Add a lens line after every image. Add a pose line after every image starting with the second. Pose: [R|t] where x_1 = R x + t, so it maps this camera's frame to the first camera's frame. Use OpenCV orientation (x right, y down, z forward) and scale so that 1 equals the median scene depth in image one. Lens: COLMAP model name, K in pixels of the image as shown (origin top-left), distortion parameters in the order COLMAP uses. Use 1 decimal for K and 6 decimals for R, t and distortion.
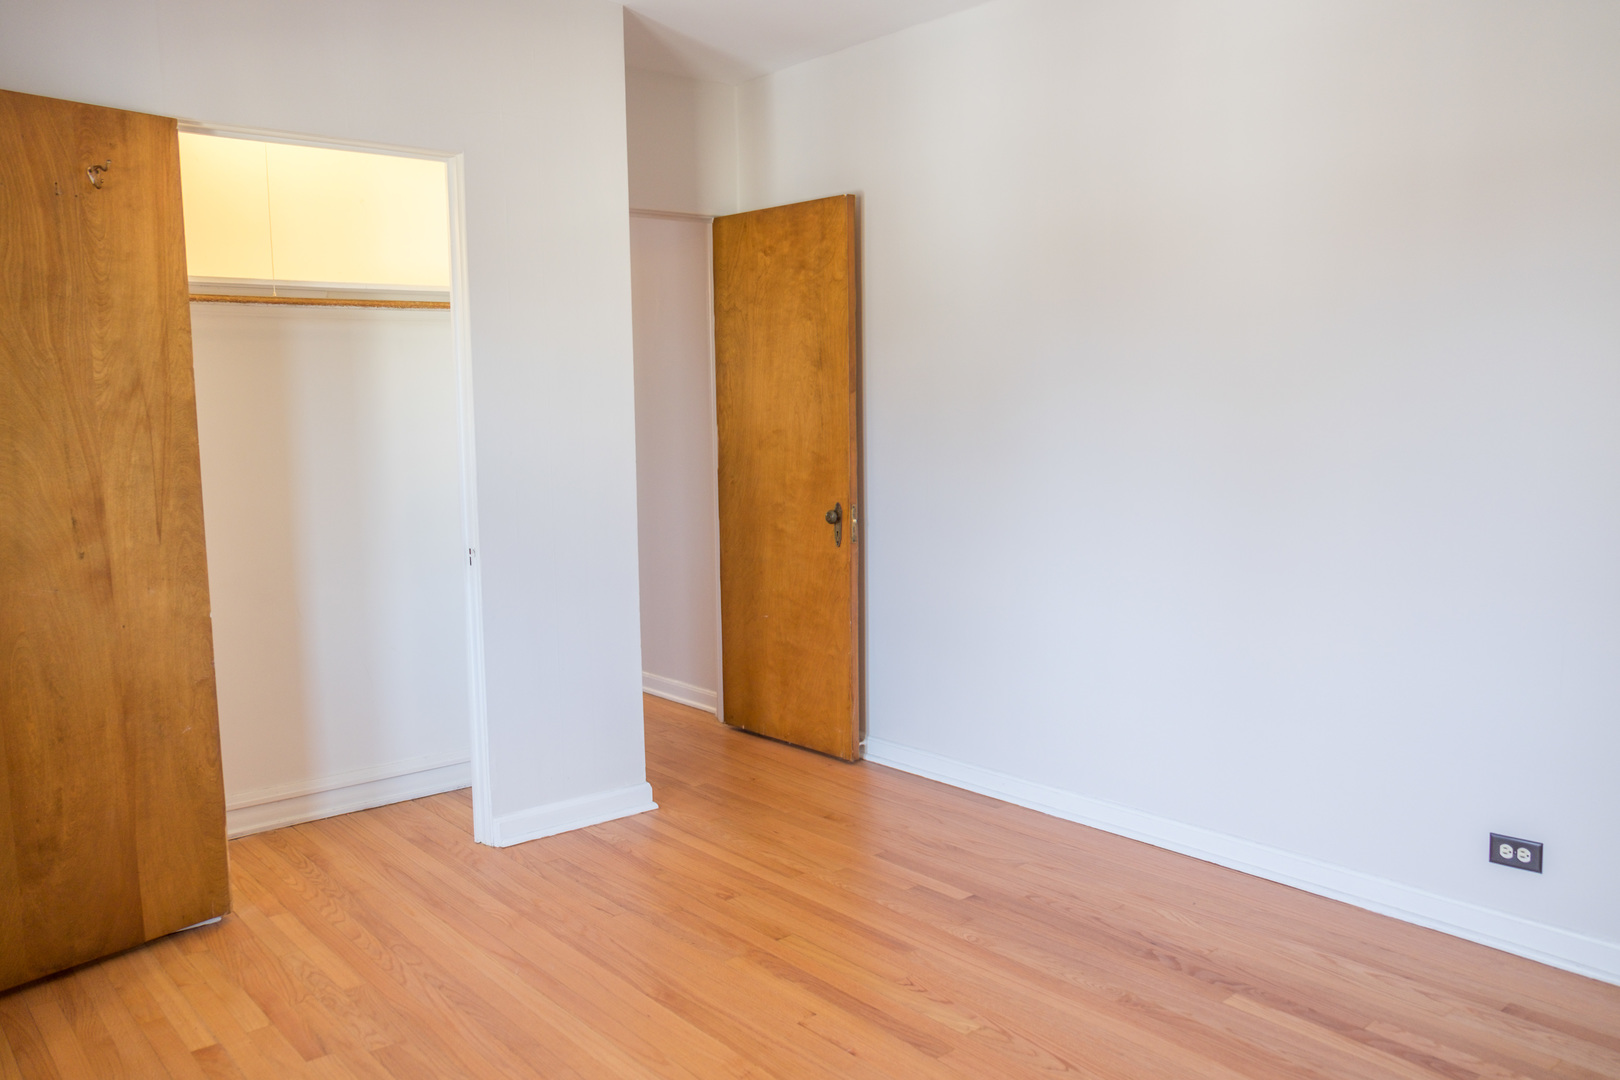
lens RADIAL K [[1277.8, 0, 808.3], [0, 1277.8, 548.6], [0, 0, 1]] dist [-0.012017, -0.003385]
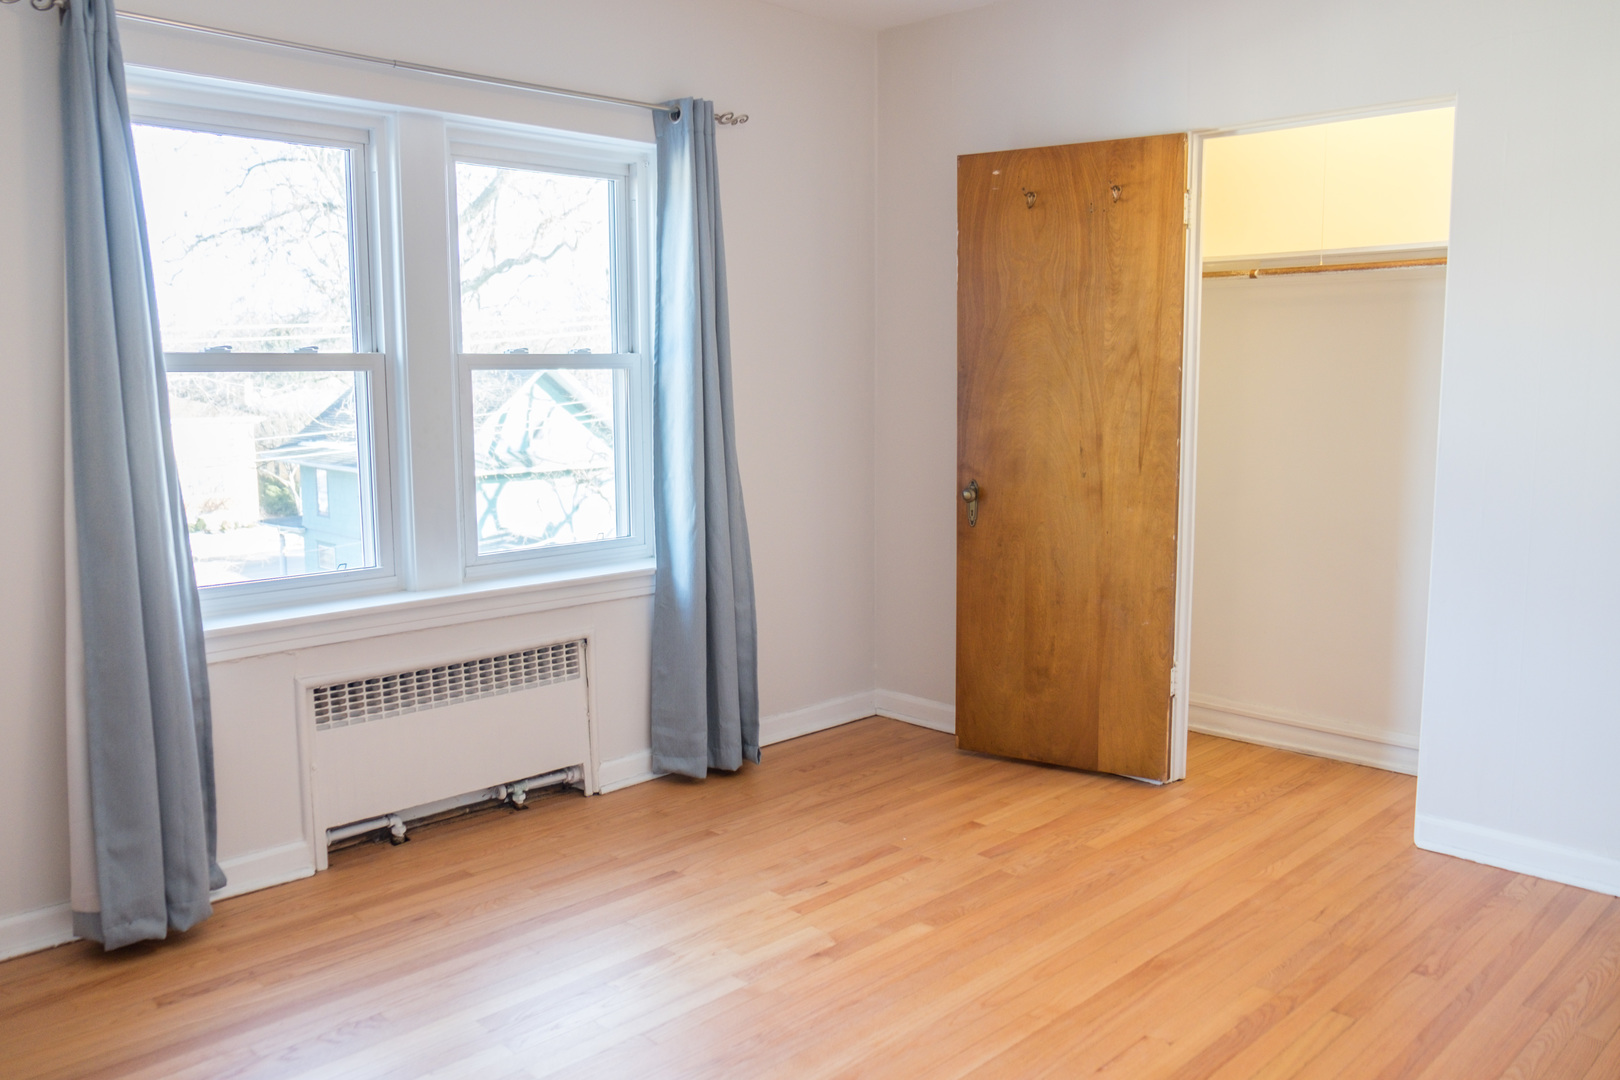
lens RADIAL K [[1253.7, 0, 816.3], [0, 1253.7, 545.0], [0, 0, 1]] dist [-0.047846, 0.029151]
pose [[0.083767, 0.142394, -0.986259, 0.731330], [-0.115813, 0.984422, 0.132292, -0.063564], [0.989732, 0.103140, 0.098953, 0.575704]]
